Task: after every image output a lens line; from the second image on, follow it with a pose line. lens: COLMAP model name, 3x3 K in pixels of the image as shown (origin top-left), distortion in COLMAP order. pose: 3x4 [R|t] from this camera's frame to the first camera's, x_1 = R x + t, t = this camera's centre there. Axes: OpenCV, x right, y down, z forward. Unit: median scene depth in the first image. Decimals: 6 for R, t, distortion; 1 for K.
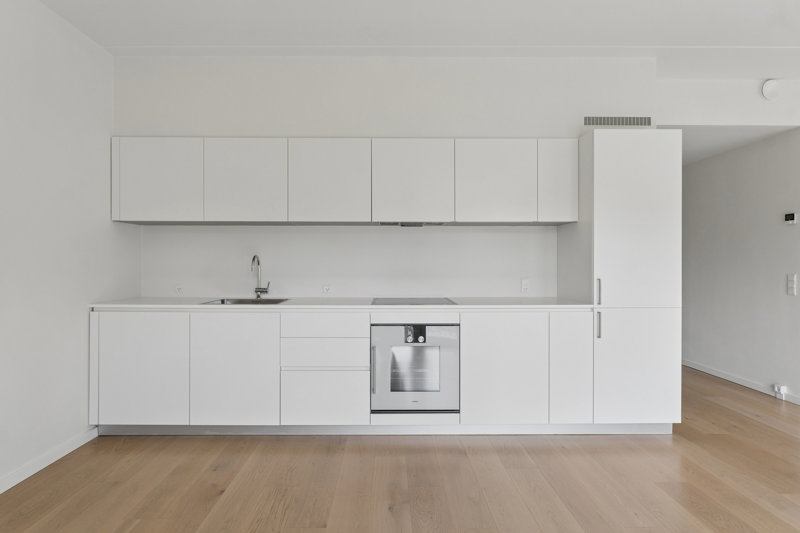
lens RADIAL K [[445.2, 0, 404.7], [0, 445.2, 264.1], [0, 0, 1]] dist [-0.002299, -0.001585]
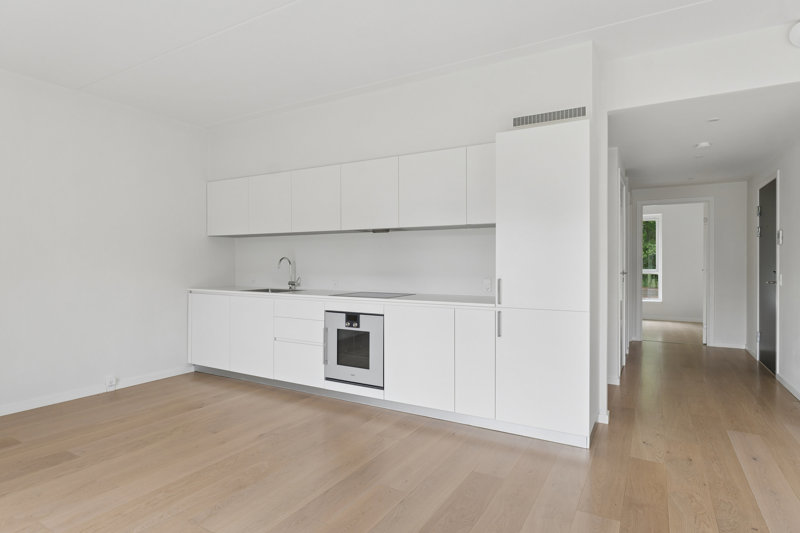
lens RADIAL K [[445.2, 0, 404.7], [0, 445.2, 264.1], [0, 0, 1]] dist [-0.002299, -0.001585]
pose [[0.857979, 0.002218, -0.513680, 0.731352], [-0.002392, 0.999997, 0.000322, -0.000763], [0.513680, 0.000953, 0.857982, 0.009833]]
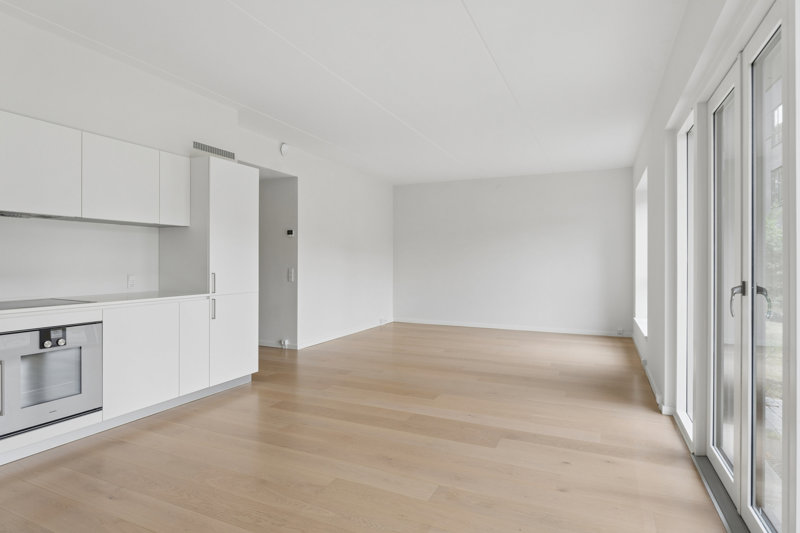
lens RADIAL K [[432.8, 0, 381.5], [0, 432.8, 260.8], [0, 0, 1]] dist [-0.002061, -0.000283]
pose [[0.465910, 0.004215, 0.884822, -0.417818], [-0.001004, 0.999991, -0.004235, 0.002018], [-0.884831, 0.001084, 0.465910, -0.010476]]
